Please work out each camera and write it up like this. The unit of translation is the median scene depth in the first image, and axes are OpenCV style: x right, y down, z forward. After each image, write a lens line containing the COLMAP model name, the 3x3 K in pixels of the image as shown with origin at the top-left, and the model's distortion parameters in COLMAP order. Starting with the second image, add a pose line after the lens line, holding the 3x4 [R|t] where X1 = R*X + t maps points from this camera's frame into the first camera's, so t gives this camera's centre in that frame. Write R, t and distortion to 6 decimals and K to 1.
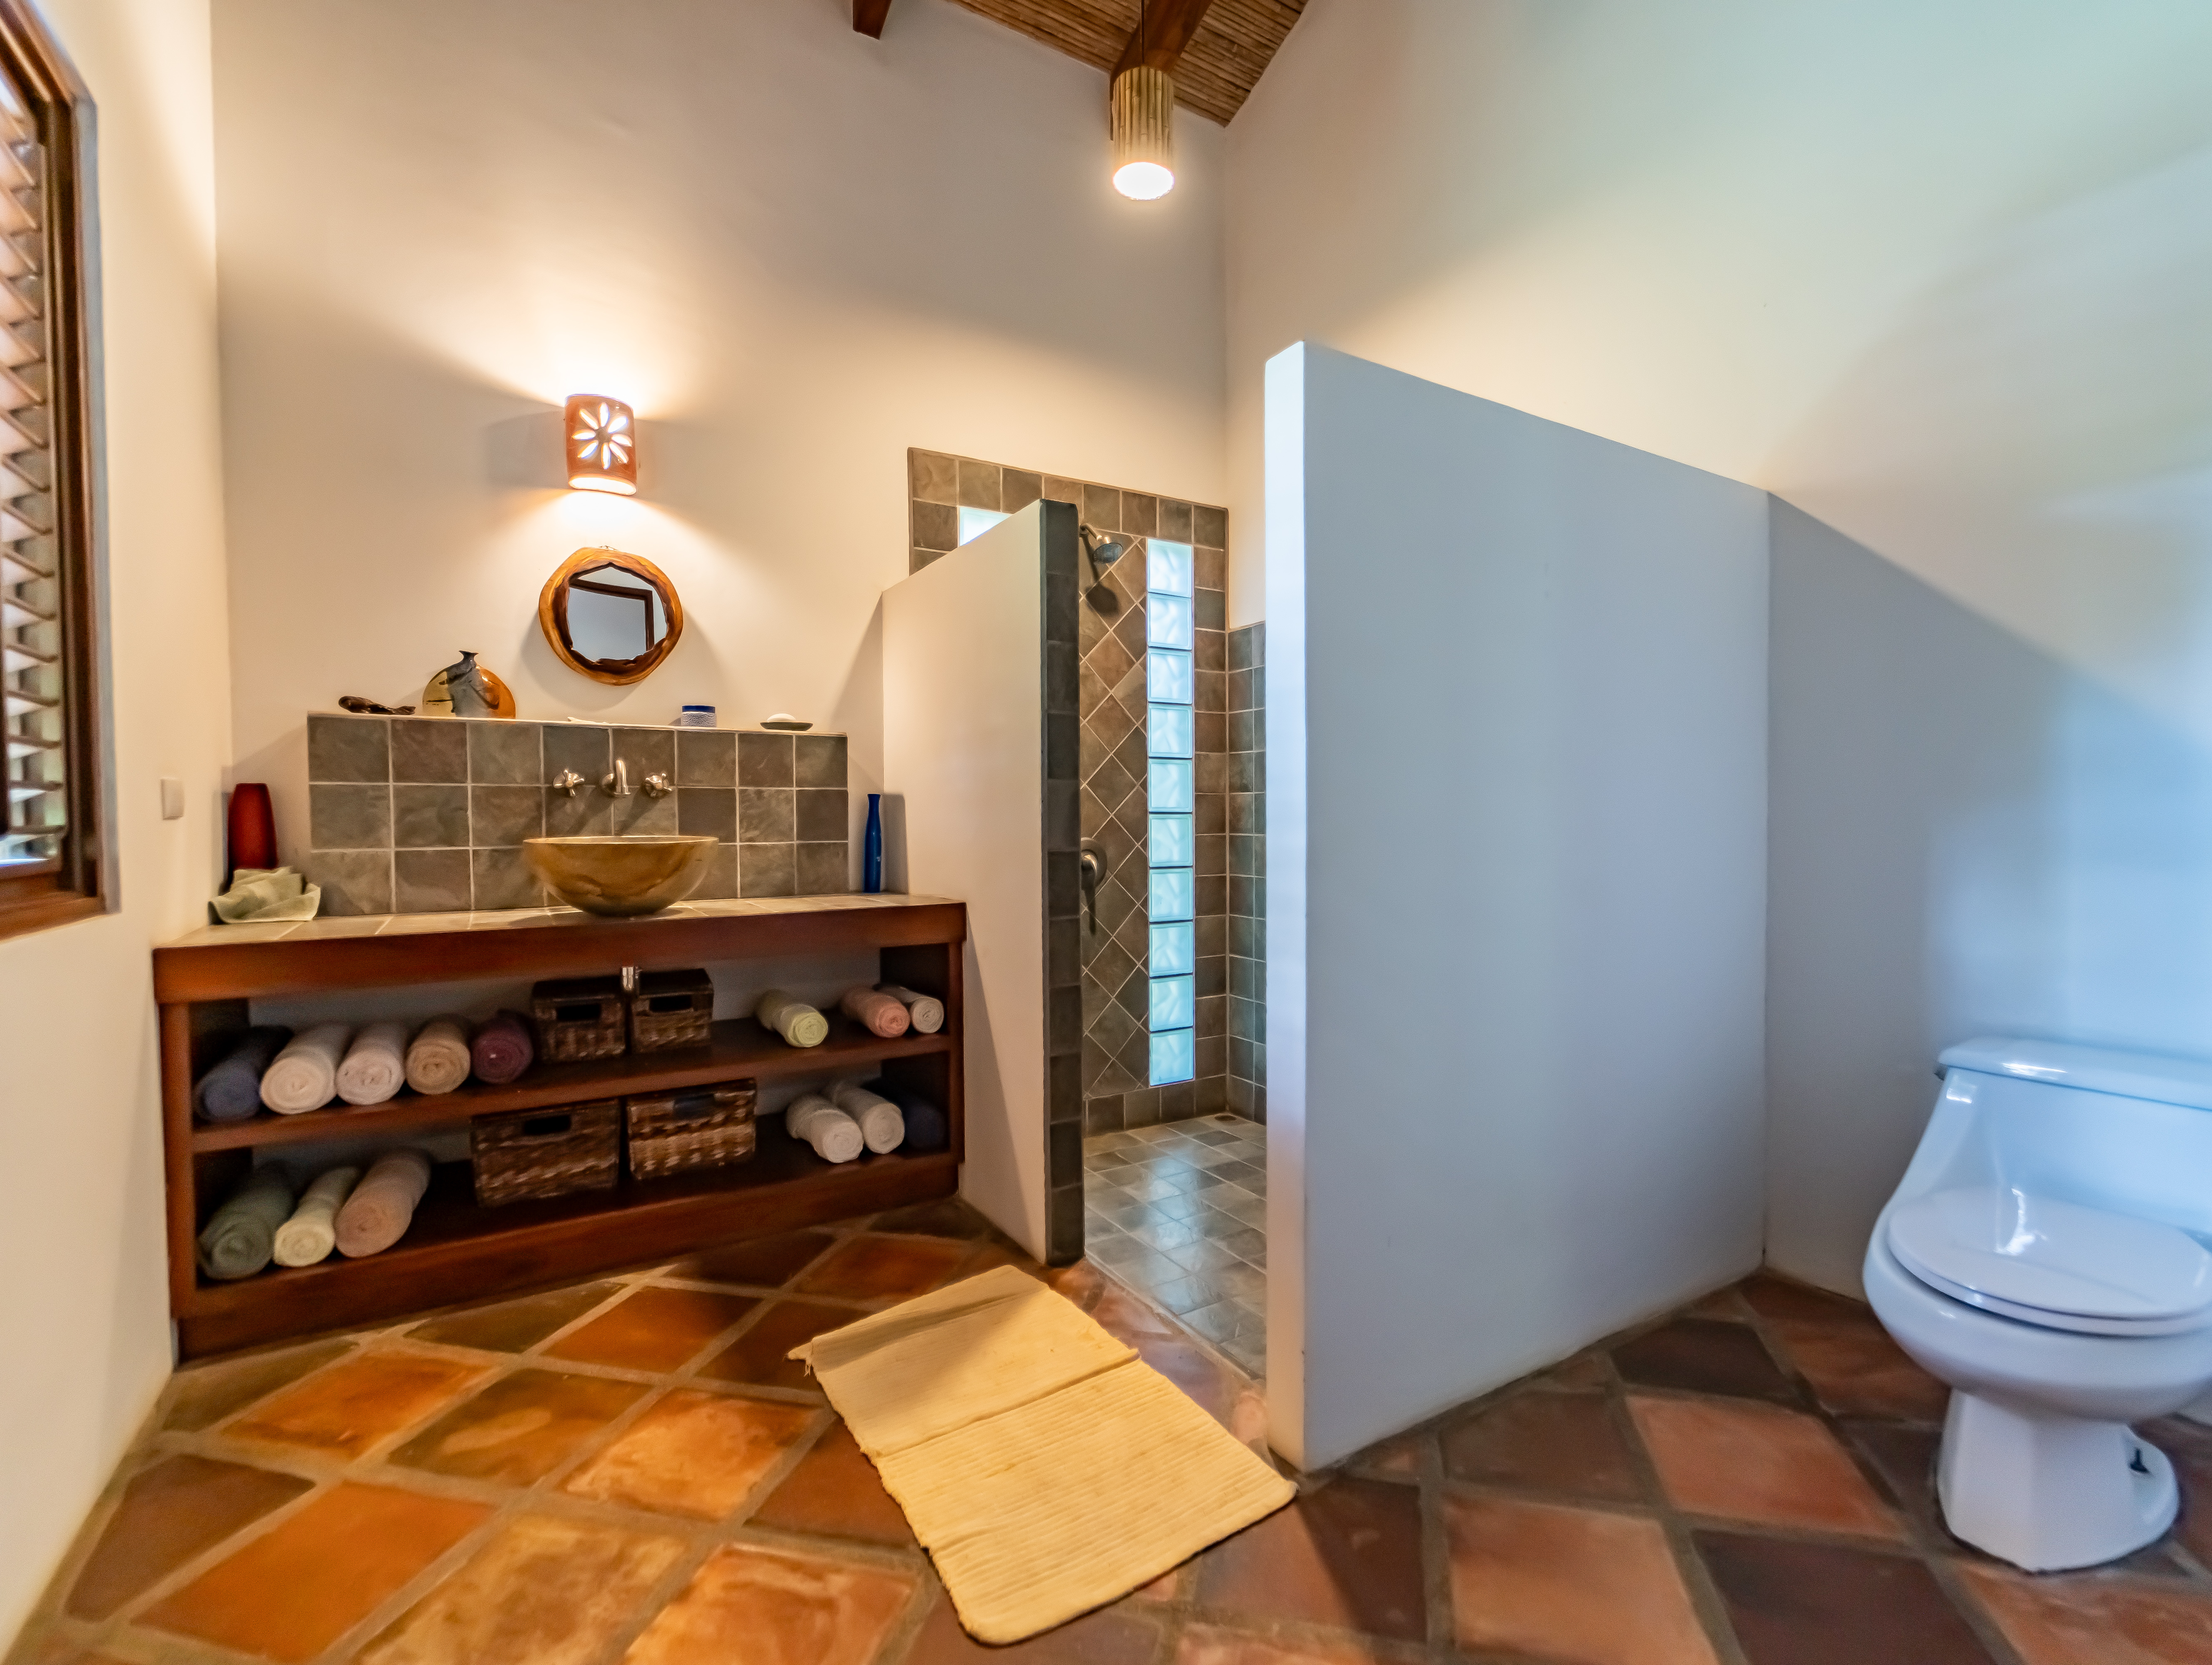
lens RADIAL K [[992.0, 0, 1106.0], [0, 992.0, 832.5], [0, 0, 1]] dist [-0.001303, -0.000387]
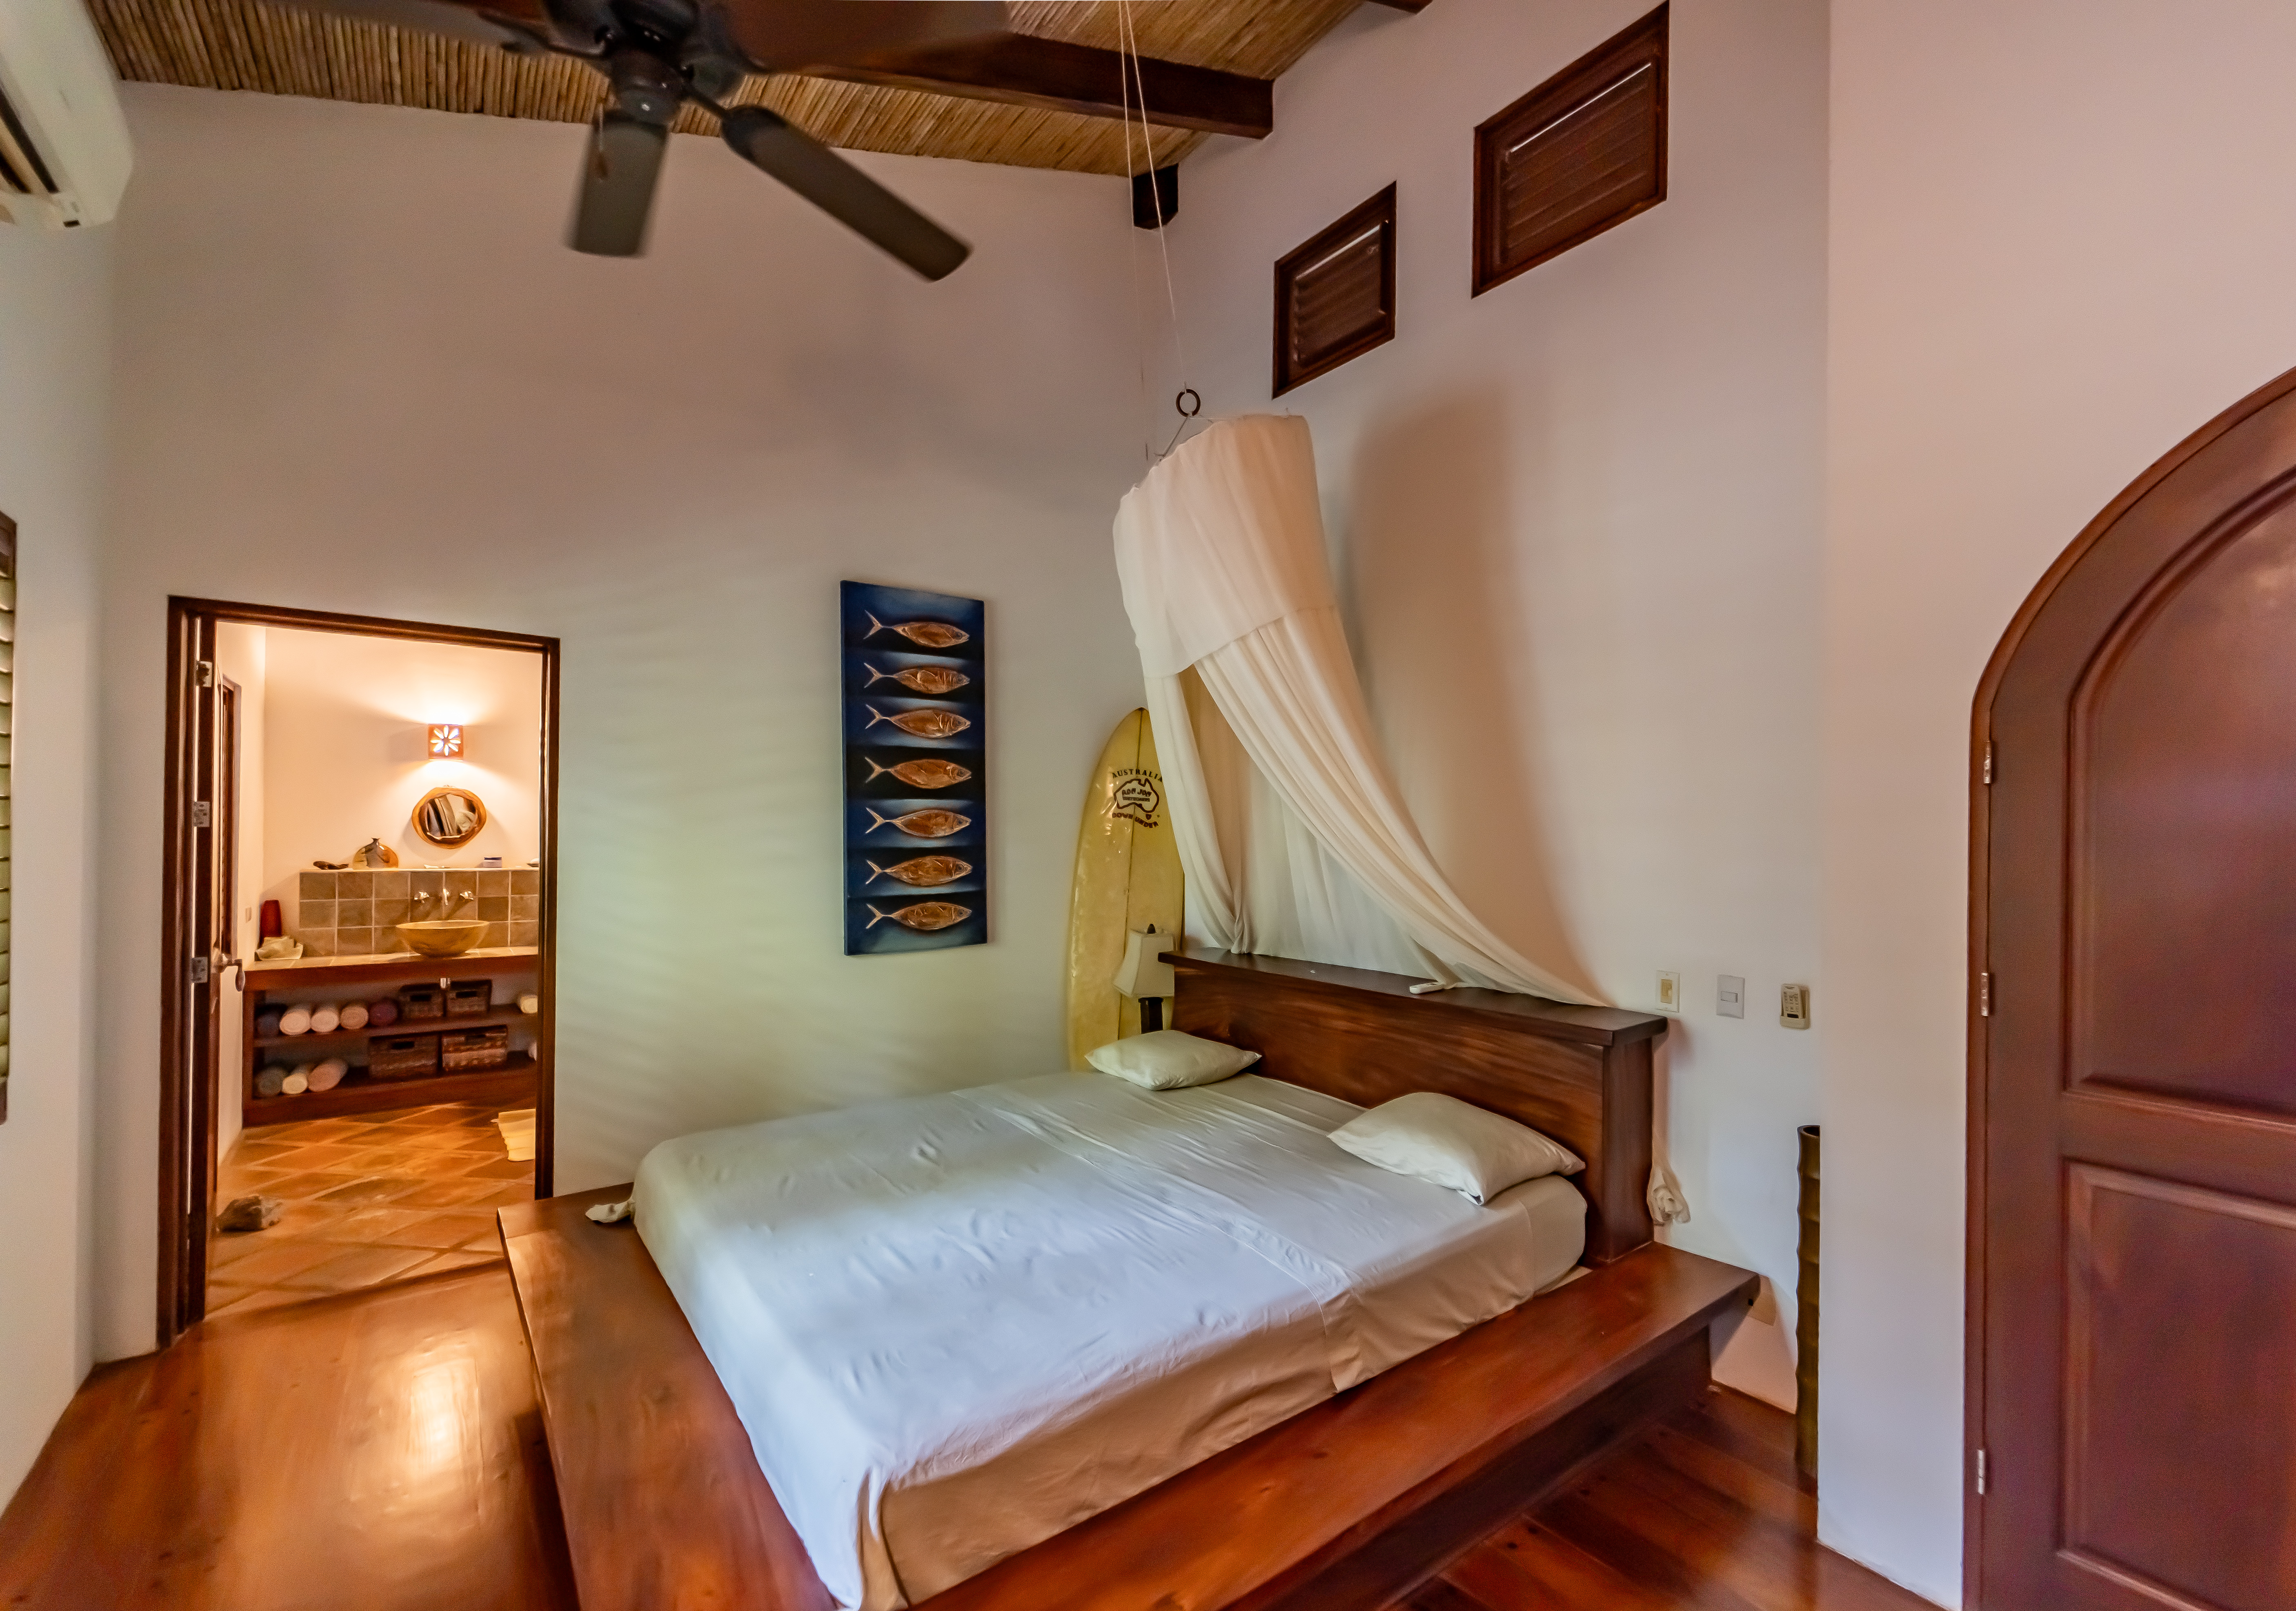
lens RADIAL K [[976.9, 0, 1204.2], [0, 976.9, 825.8], [0, 0, 1]] dist [-0.000063, 0.000040]
pose [[0.992305, 0.021288, 0.121972, 1.013457], [-0.018473, 0.999537, -0.024165, -0.202628], [-0.122430, 0.021726, 0.992239, -1.523449]]
